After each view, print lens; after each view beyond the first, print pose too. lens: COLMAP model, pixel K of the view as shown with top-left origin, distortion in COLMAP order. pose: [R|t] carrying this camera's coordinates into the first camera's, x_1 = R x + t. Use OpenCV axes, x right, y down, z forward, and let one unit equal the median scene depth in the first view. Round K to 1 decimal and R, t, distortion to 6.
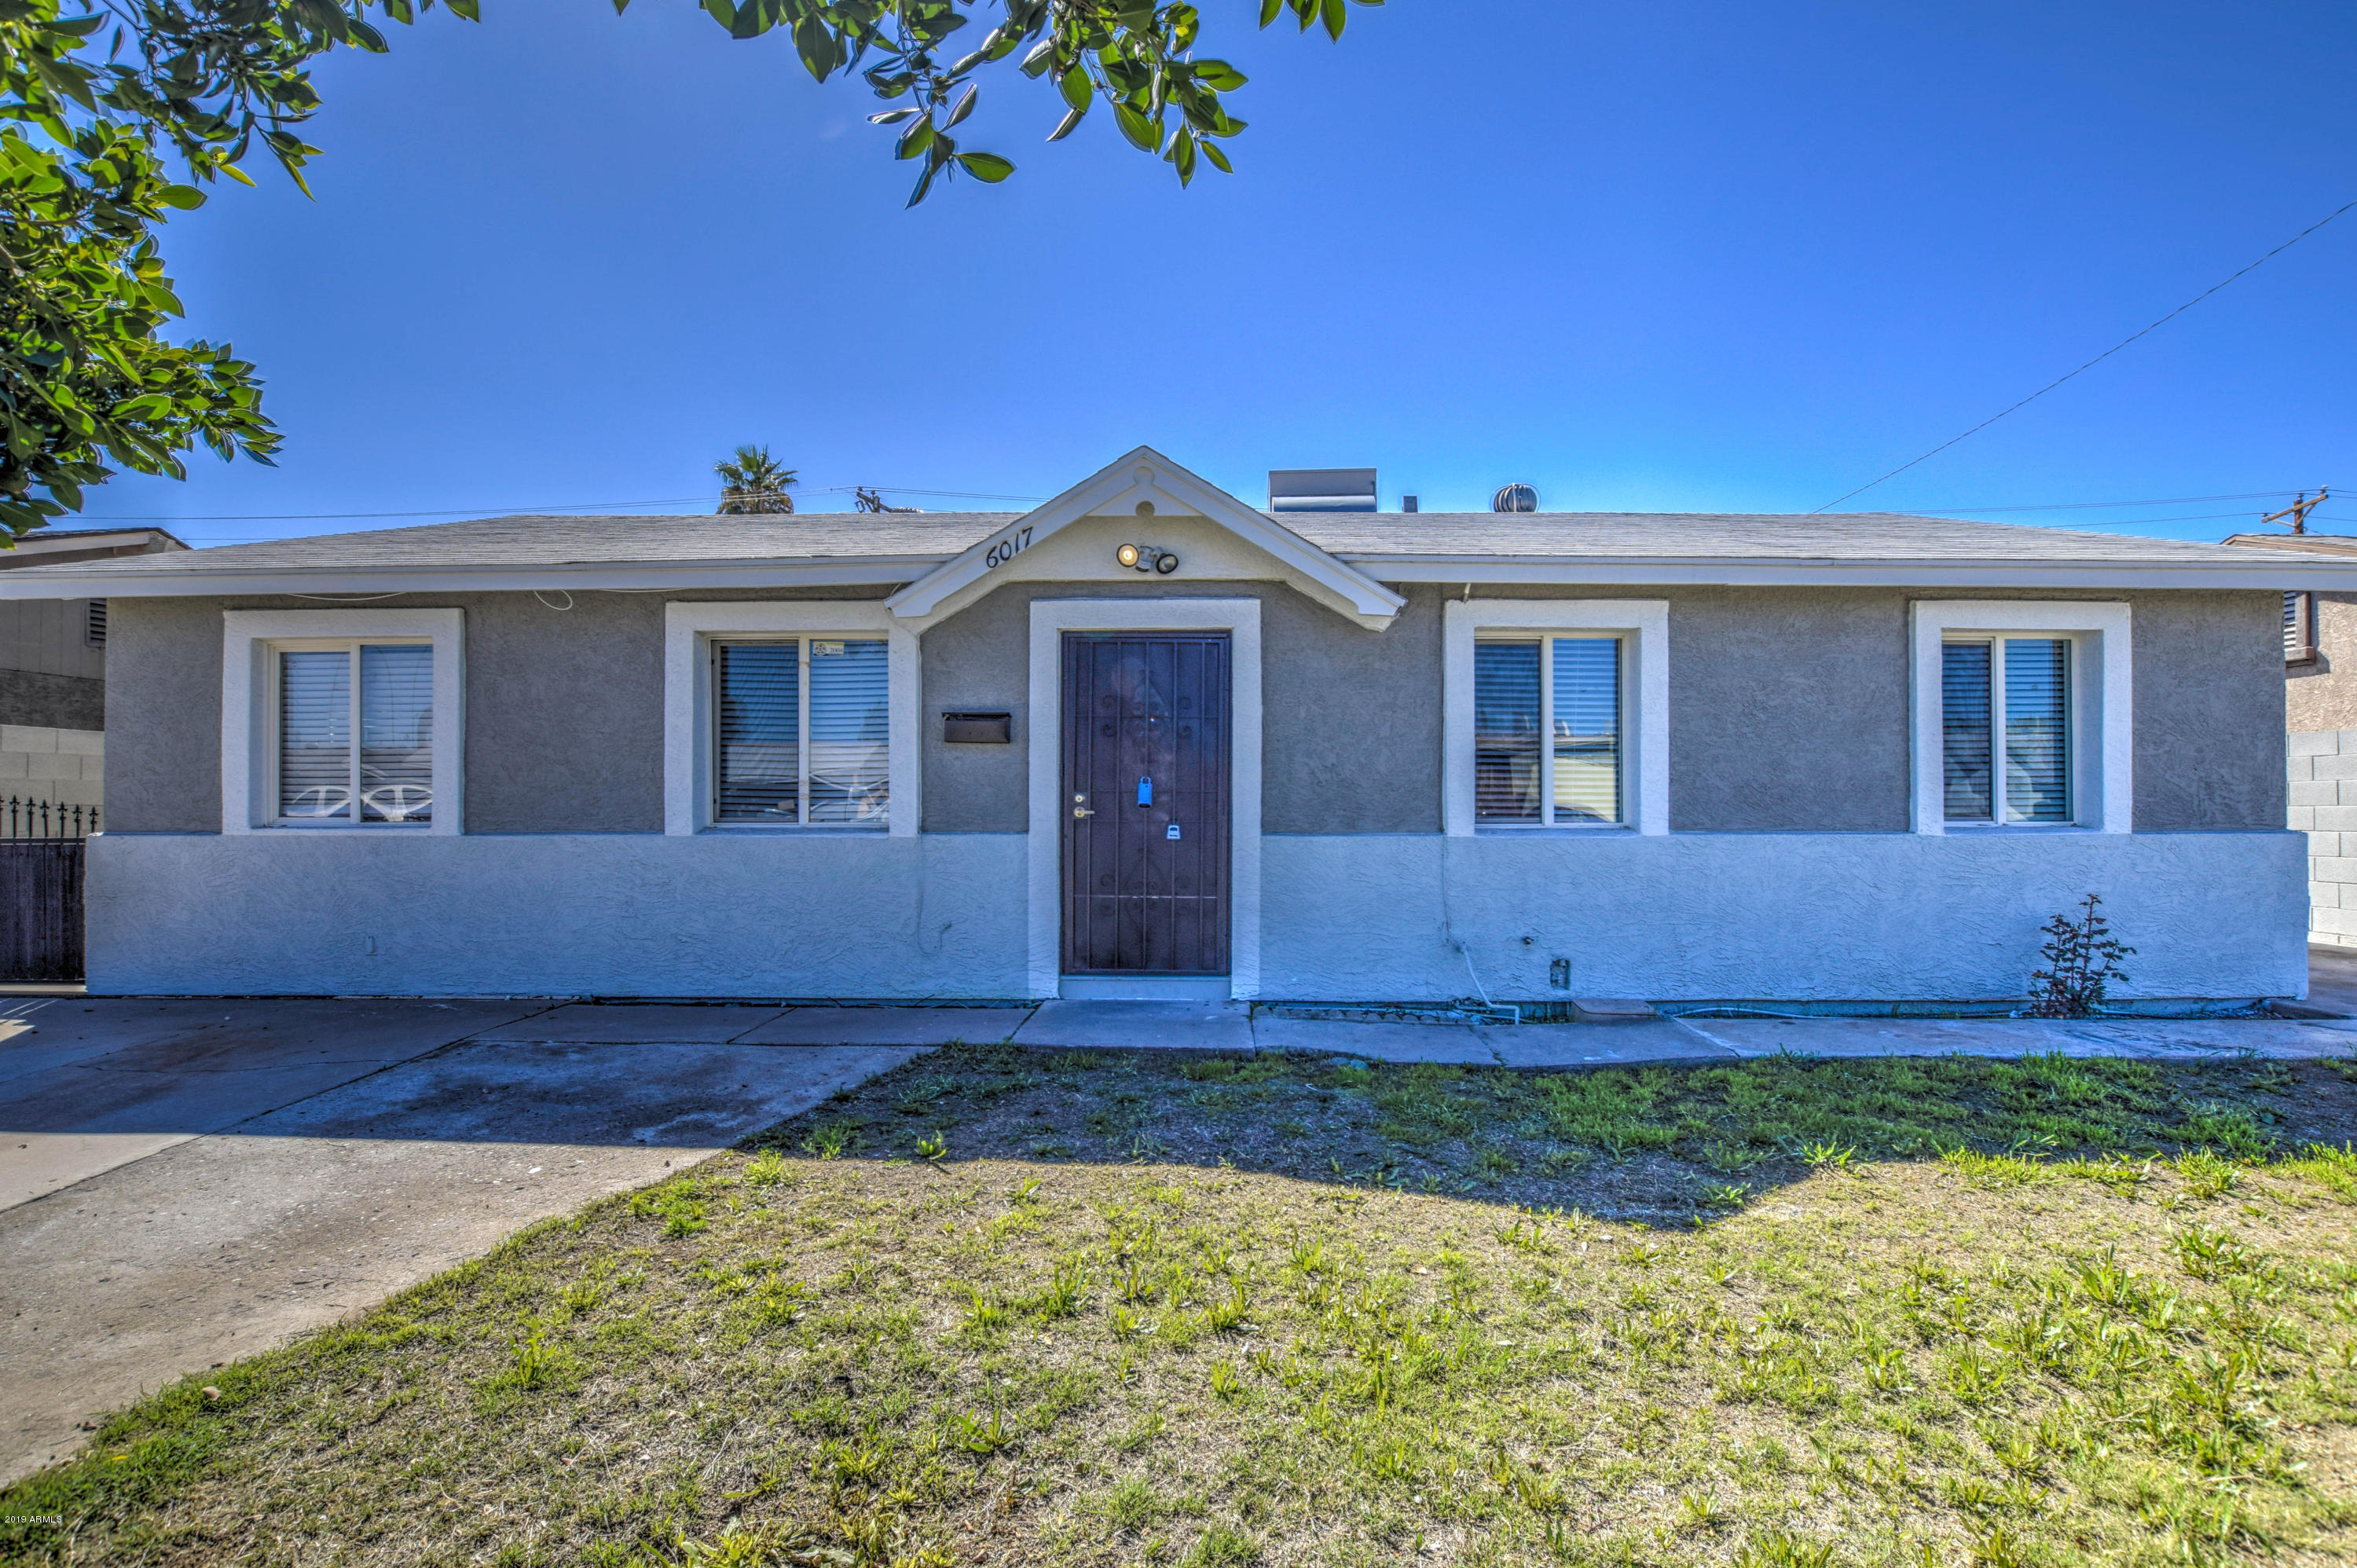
lens RADIAL K [[1047.1, 0, 1175.3], [0, 1047.1, 792.1], [0, 0, 1]] dist [-0.031622, 0.001610]
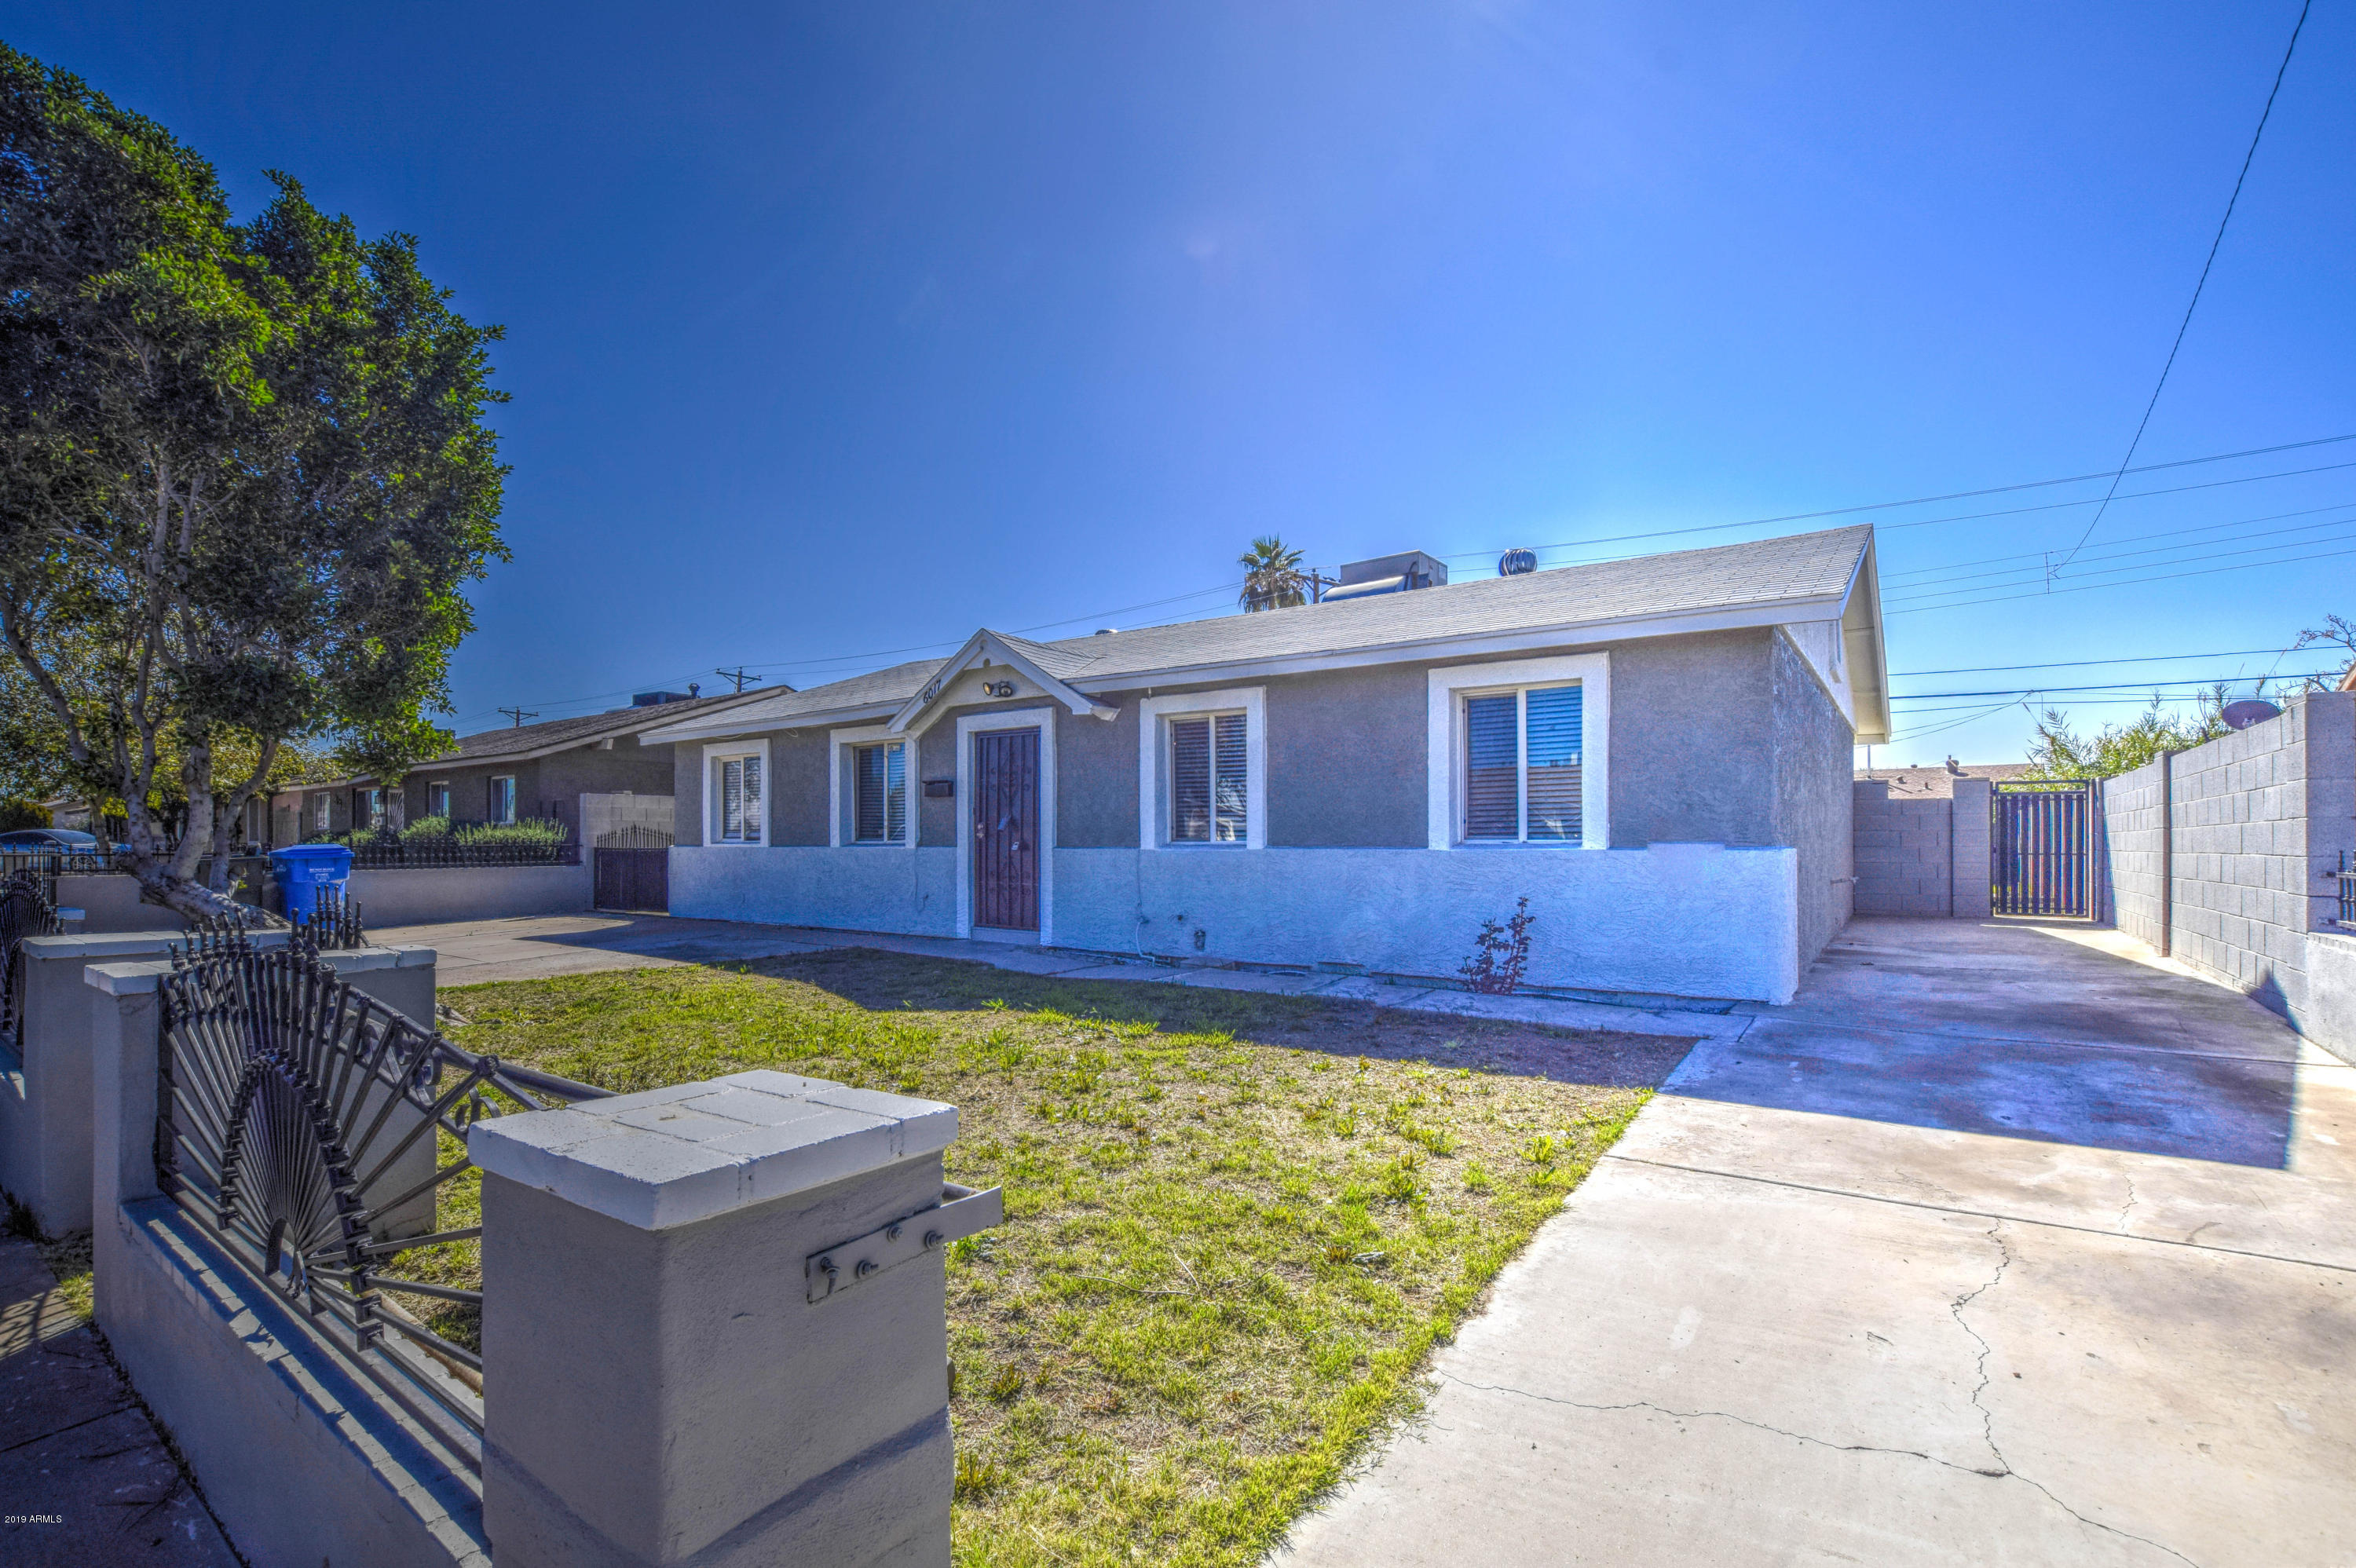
lens RADIAL K [[1046.6, 0, 1189.1], [0, 1046.6, 832.3], [0, 0, 1]] dist [-0.031622, 0.001610]
pose [[0.824227, -0.005301, -0.566235, 1.214319], [0.008960, 0.999953, 0.003682, 0.011871], [0.566189, -0.008108, 0.824235, -0.260707]]
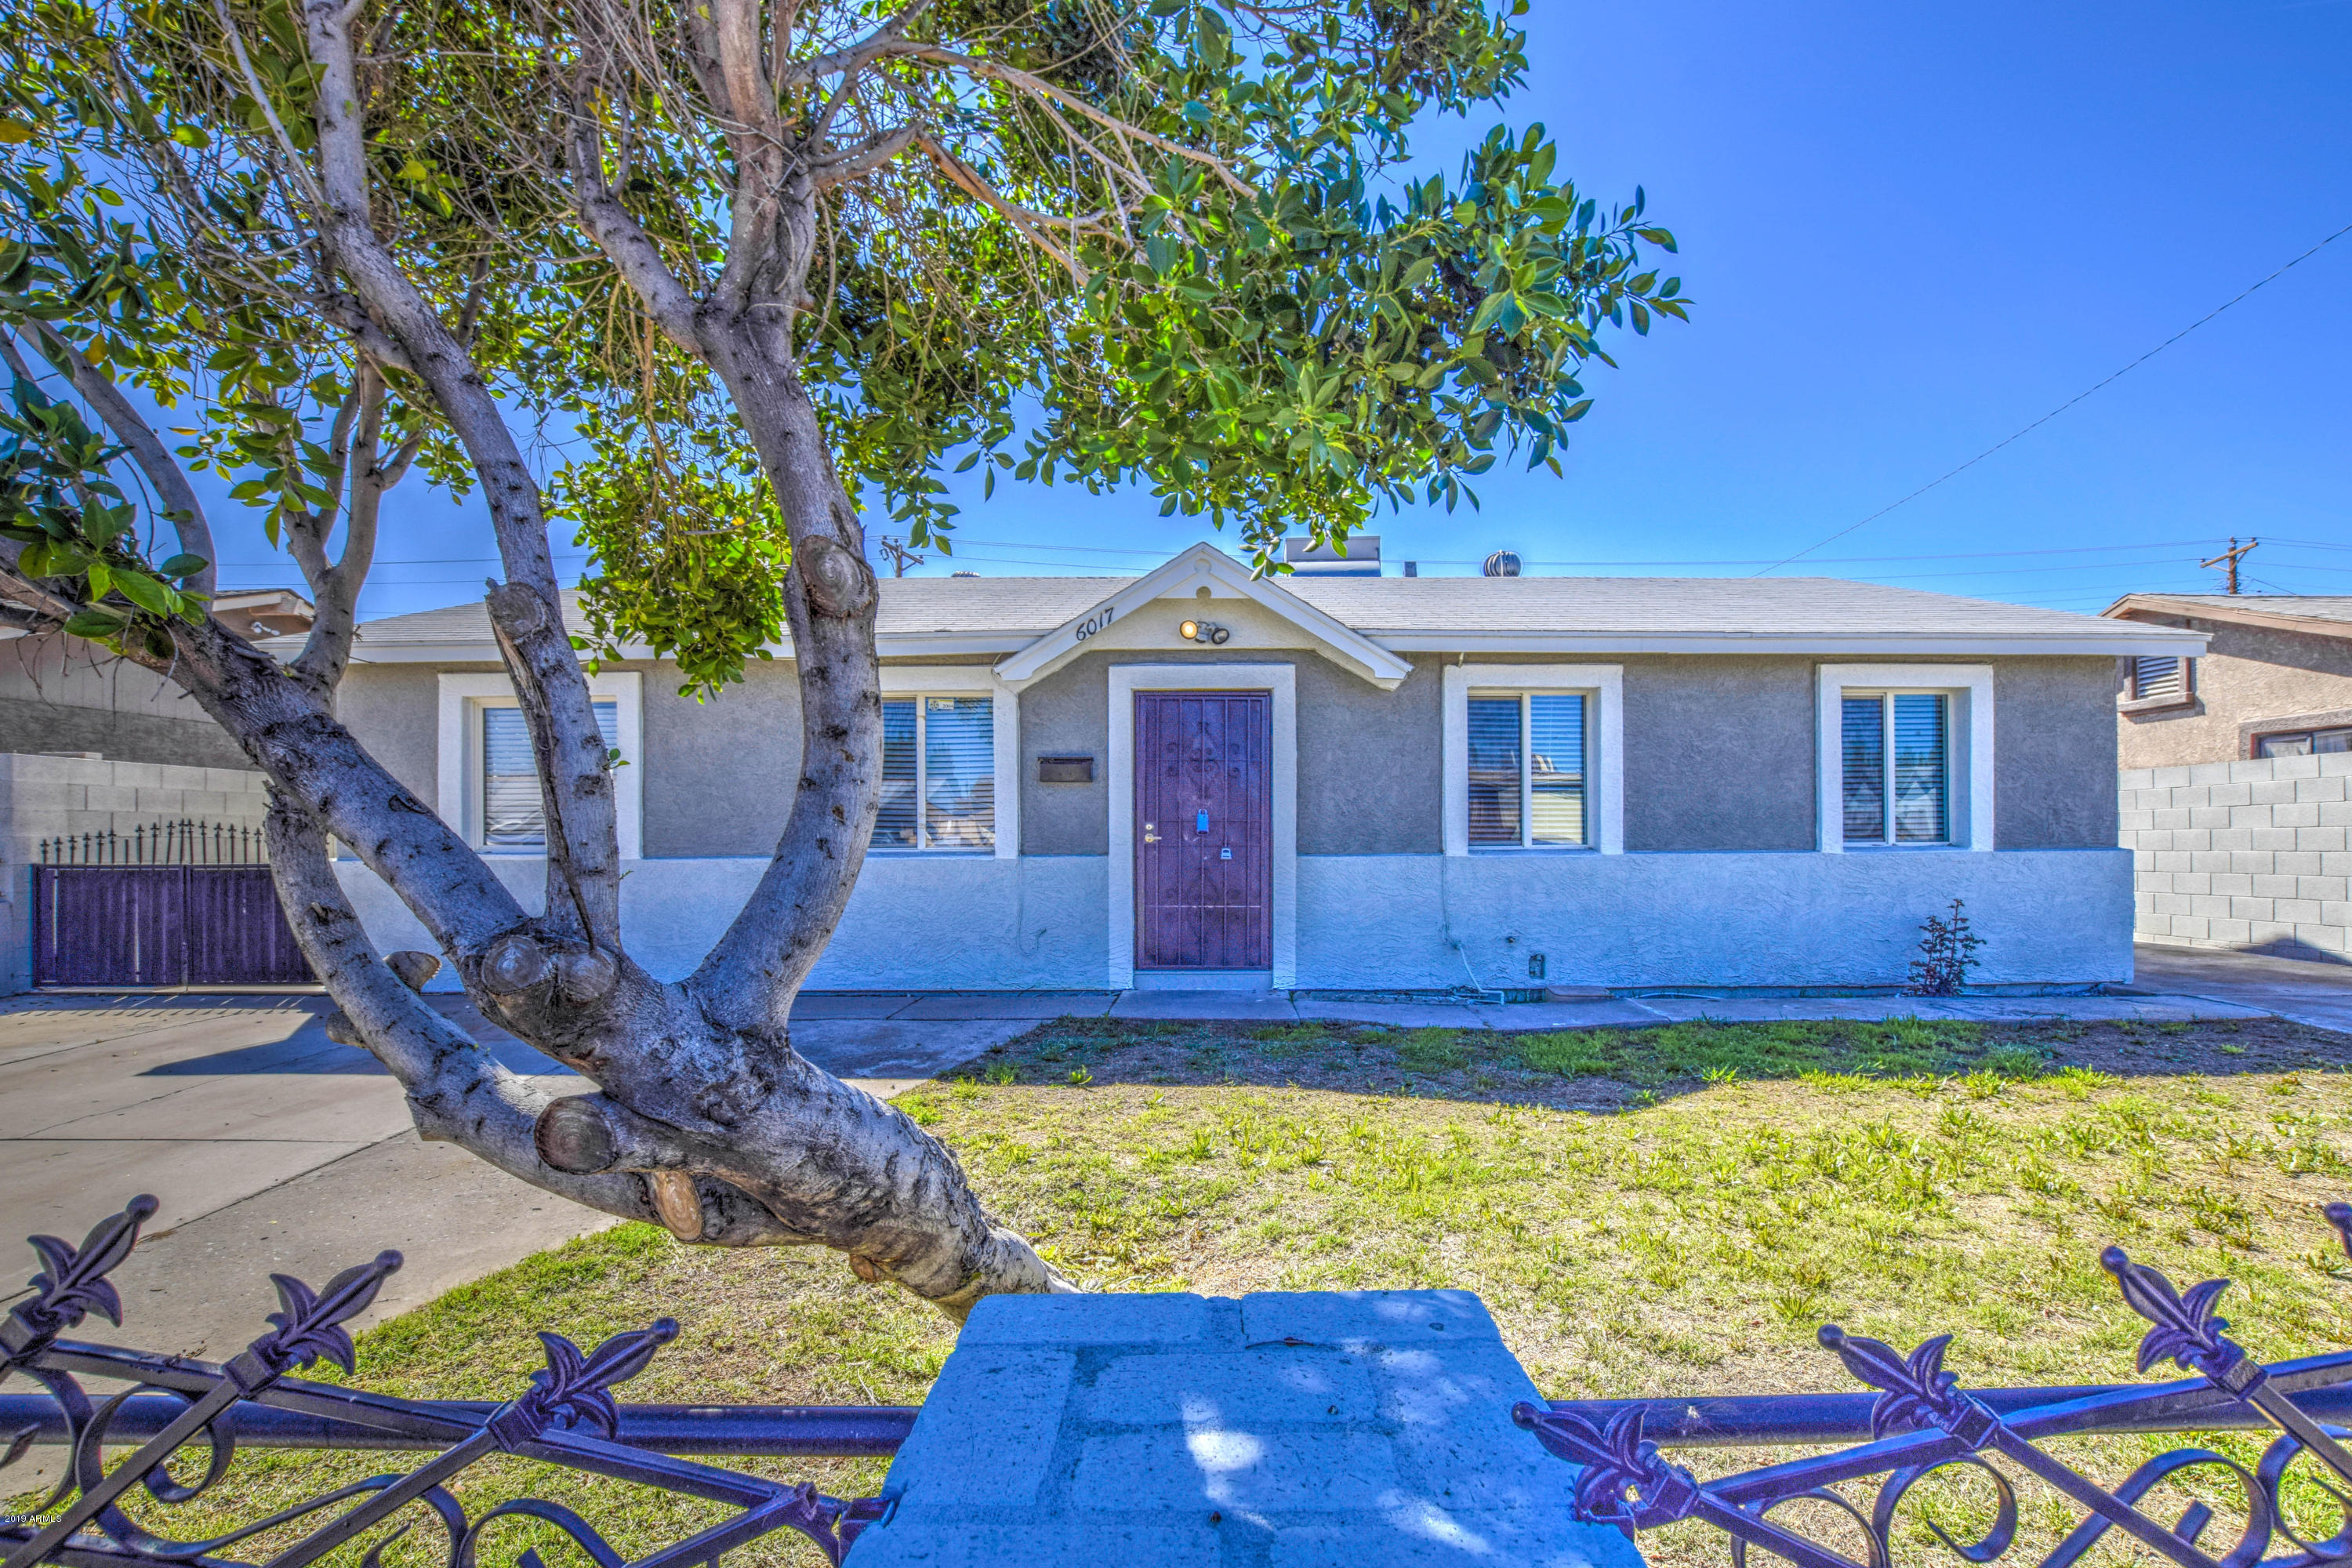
lens RADIAL K [[1044.9, 0, 1192.2], [0, 1044.9, 826.3], [0, 0, 1]] dist [-0.031622, 0.001610]
pose [[0.999773, -0.004266, 0.020885, -0.066885], [0.004263, 0.999991, 0.000195, 0.005672], [-0.020885, -0.000106, 0.999782, -0.232018]]
